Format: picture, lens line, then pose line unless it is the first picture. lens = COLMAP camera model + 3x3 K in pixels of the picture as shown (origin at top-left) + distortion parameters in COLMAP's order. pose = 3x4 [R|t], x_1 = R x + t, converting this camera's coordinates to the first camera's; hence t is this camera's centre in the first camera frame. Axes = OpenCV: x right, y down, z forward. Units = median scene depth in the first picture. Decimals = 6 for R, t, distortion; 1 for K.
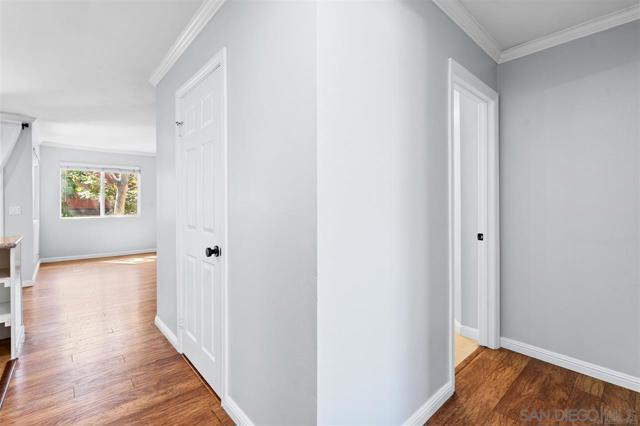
lens RADIAL K [[291.4, 0, 312.4], [0, 291.4, 205.1], [0, 0, 1]] dist [-0.010472, 0.003885]
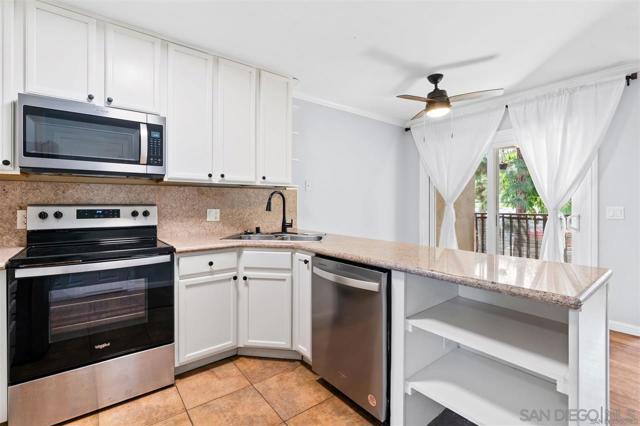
lens RADIAL K [[291.4, 0, 313.7], [0, 291.4, 204.3], [0, 0, 1]] dist [-0.010472, 0.003885]
pose [[-0.062527, 0.001981, -0.998041, -0.220707], [-0.005157, 0.999984, 0.002308, 0.000549], [0.998030, 0.005291, -0.062516, 0.241289]]
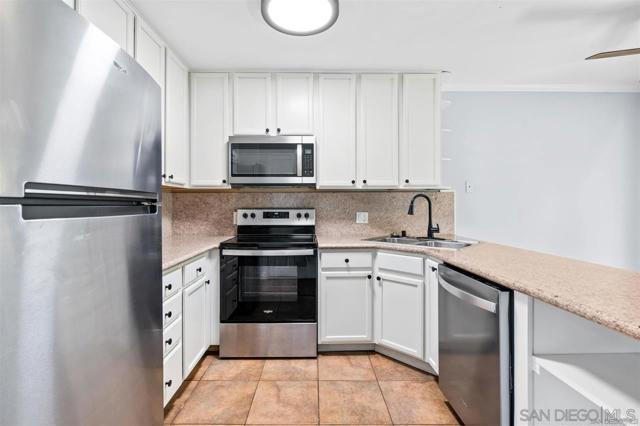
lens RADIAL K [[291.4, 0, 317.3], [0, 291.4, 206.3], [0, 0, 1]] dist [-0.010472, 0.003885]
pose [[-0.645793, -0.003415, -0.763505, -0.234999], [-0.002502, 0.999994, -0.002356, 0.000818], [0.763509, 0.000388, -0.645797, 0.316756]]
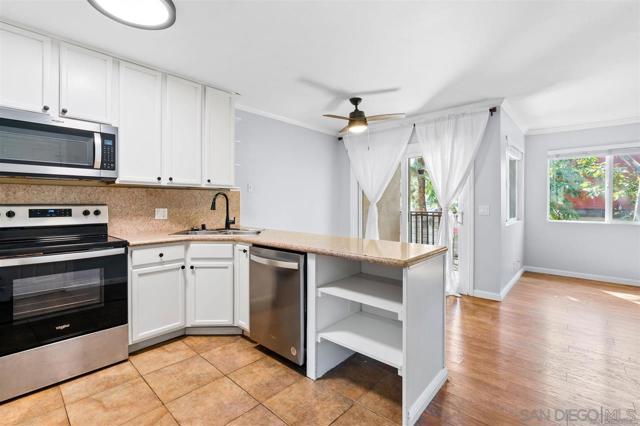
lens RADIAL K [[291.4, 0, 313.1], [0, 291.4, 204.8], [0, 0, 1]] dist [-0.010472, 0.003885]
pose [[0.108301, 0.005215, -0.994105, -0.138579], [-0.004870, 0.999977, 0.004715, -0.000092], [0.994106, 0.004330, 0.108324, 0.262305]]
